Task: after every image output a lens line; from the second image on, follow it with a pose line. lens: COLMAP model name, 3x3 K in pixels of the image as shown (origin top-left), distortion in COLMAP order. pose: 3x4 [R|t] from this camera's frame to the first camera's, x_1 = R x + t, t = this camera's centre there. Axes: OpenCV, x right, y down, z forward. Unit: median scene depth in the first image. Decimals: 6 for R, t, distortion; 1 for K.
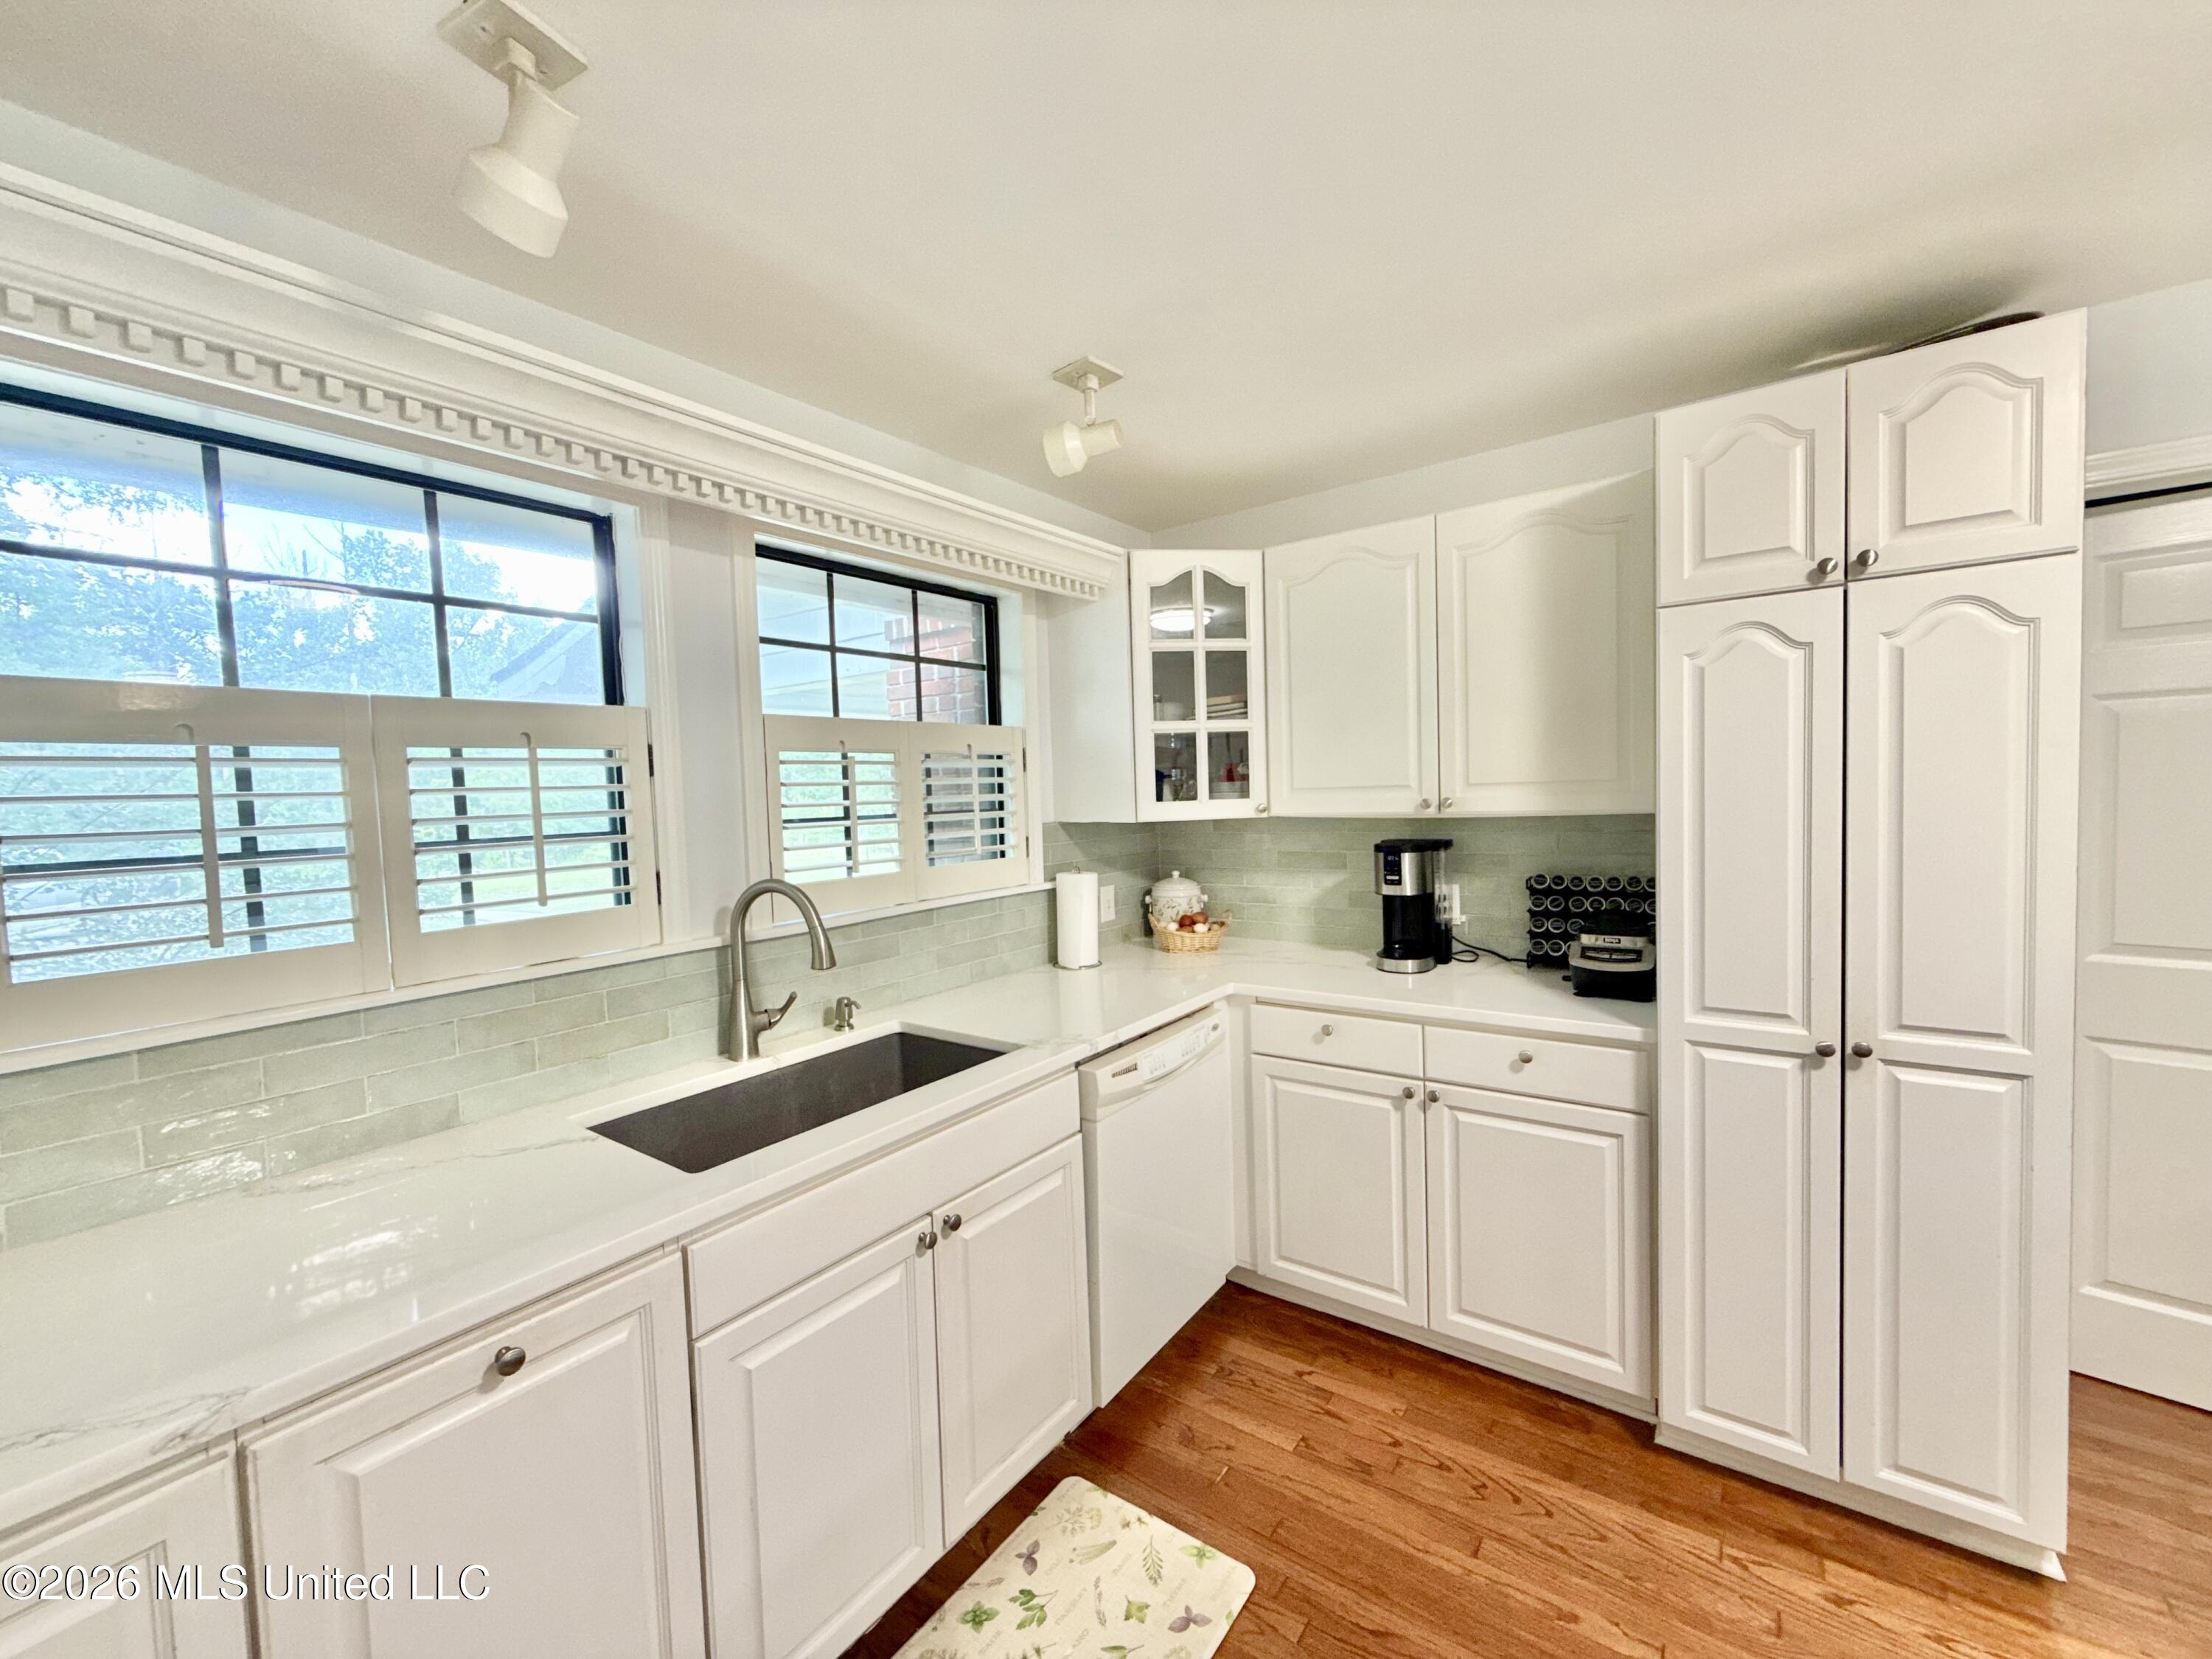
lens RADIAL K [[885.5, 0, 1101.2], [0, 885.5, 835.2], [0, 0, 1]] dist [0.000999, 0.000463]
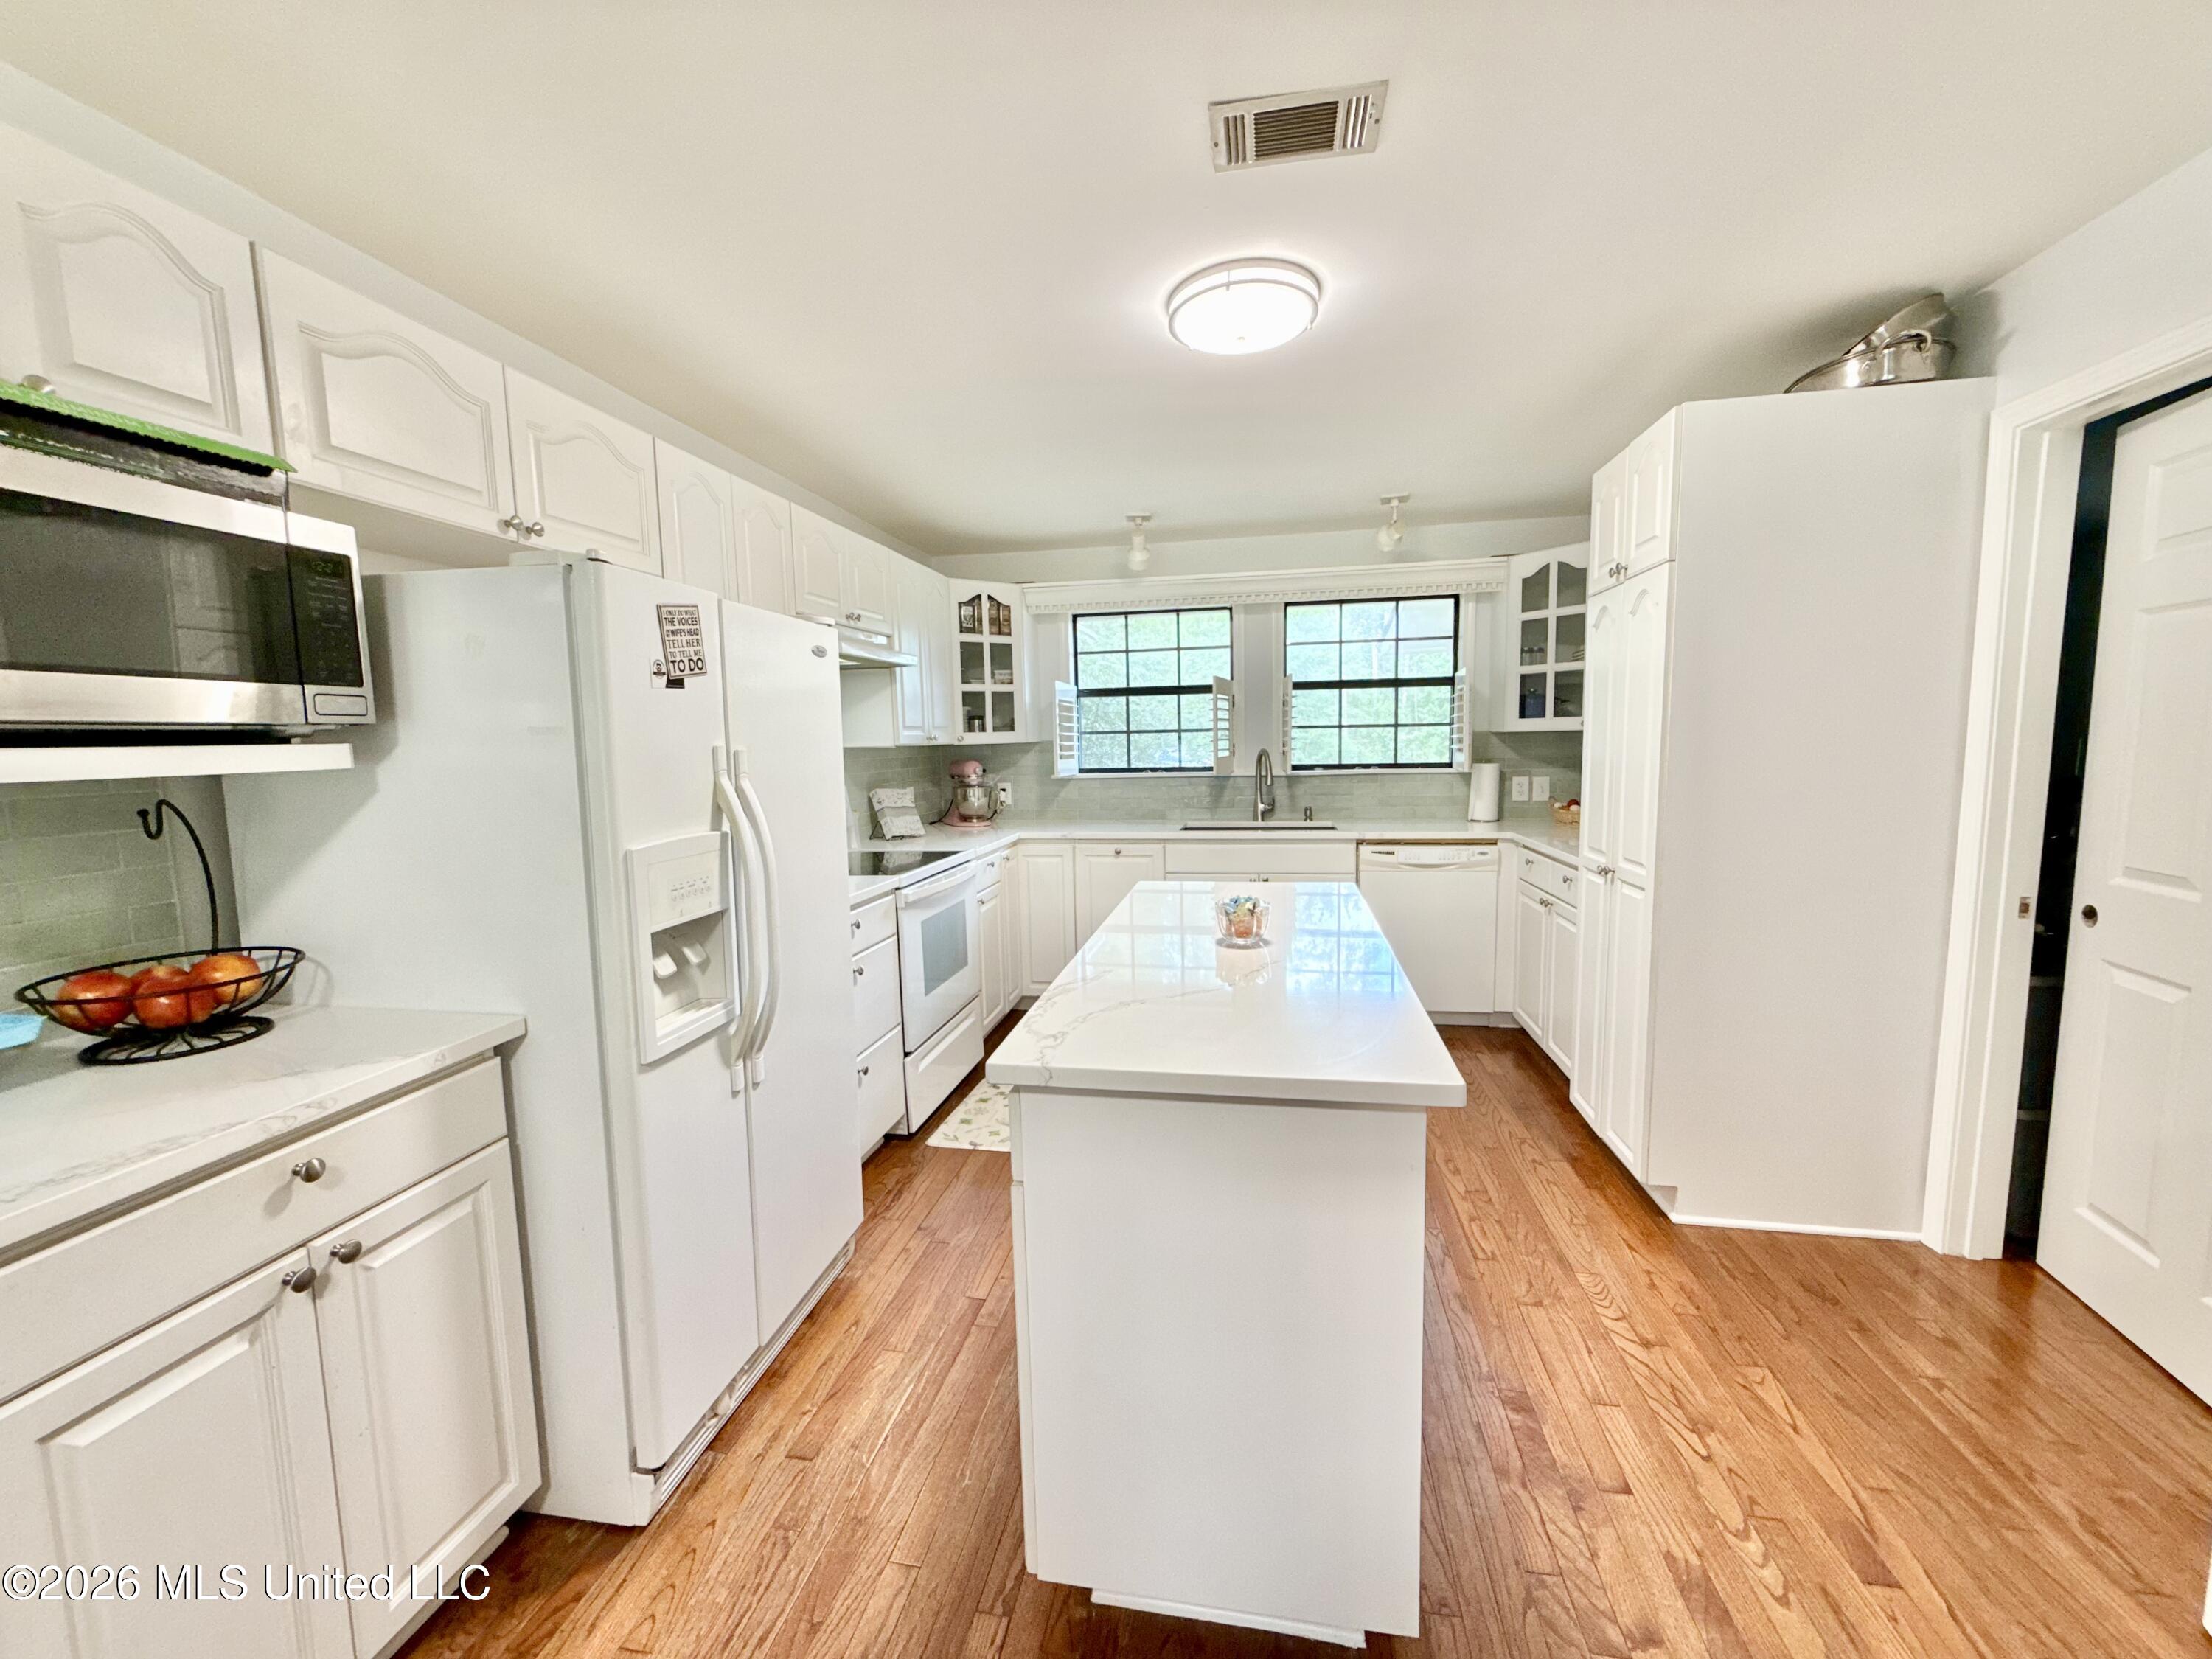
lens RADIAL K [[885.5, 0, 1102.4], [0, 885.5, 834.4], [0, 0, 1]] dist [0.000999, 0.000463]
pose [[0.430492, 0.118343, -0.894802, 1.654851], [-0.039006, 0.992880, 0.112549, 0.024665], [0.901751, -0.013549, 0.432043, -0.475177]]
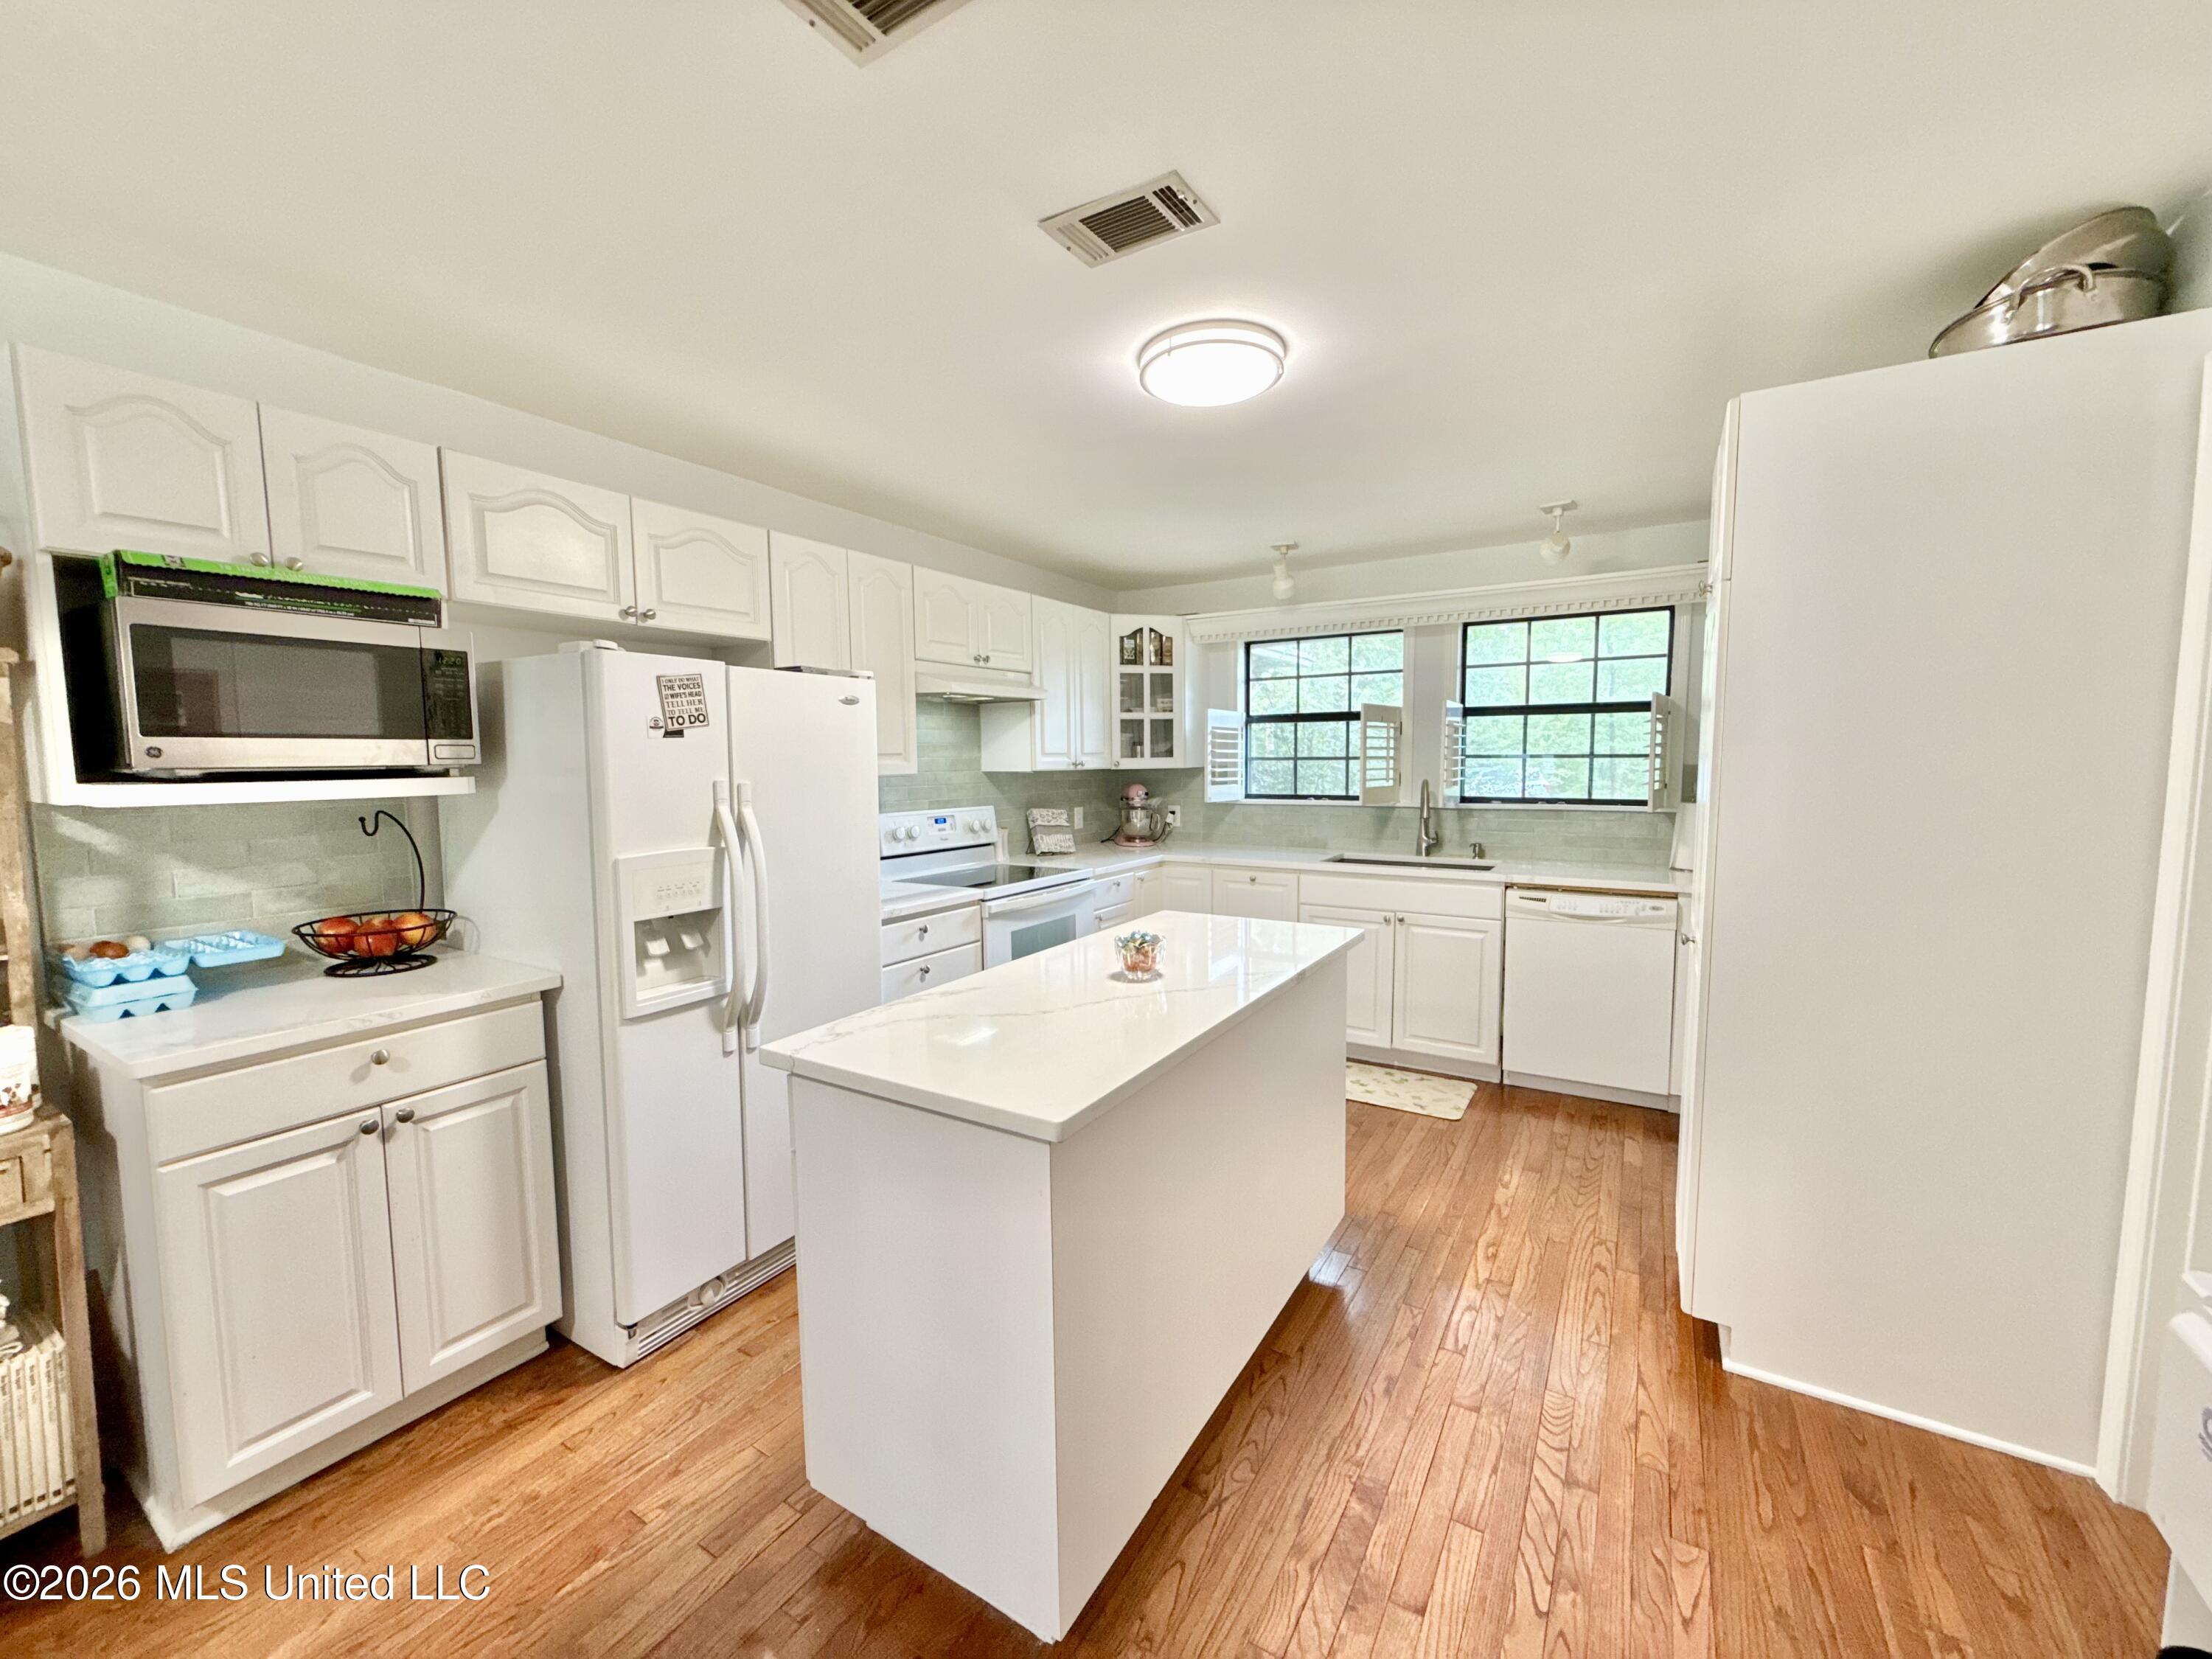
lens RADIAL K [[885.5, 0, 1101.8], [0, 885.5, 834.1], [0, 0, 1]] dist [0.000999, 0.000463]
pose [[0.073362, 0.116200, -0.990513, 1.861547], [-0.045869, 0.992531, 0.113039, -0.032134], [0.996250, 0.037141, 0.078144, -0.026819]]
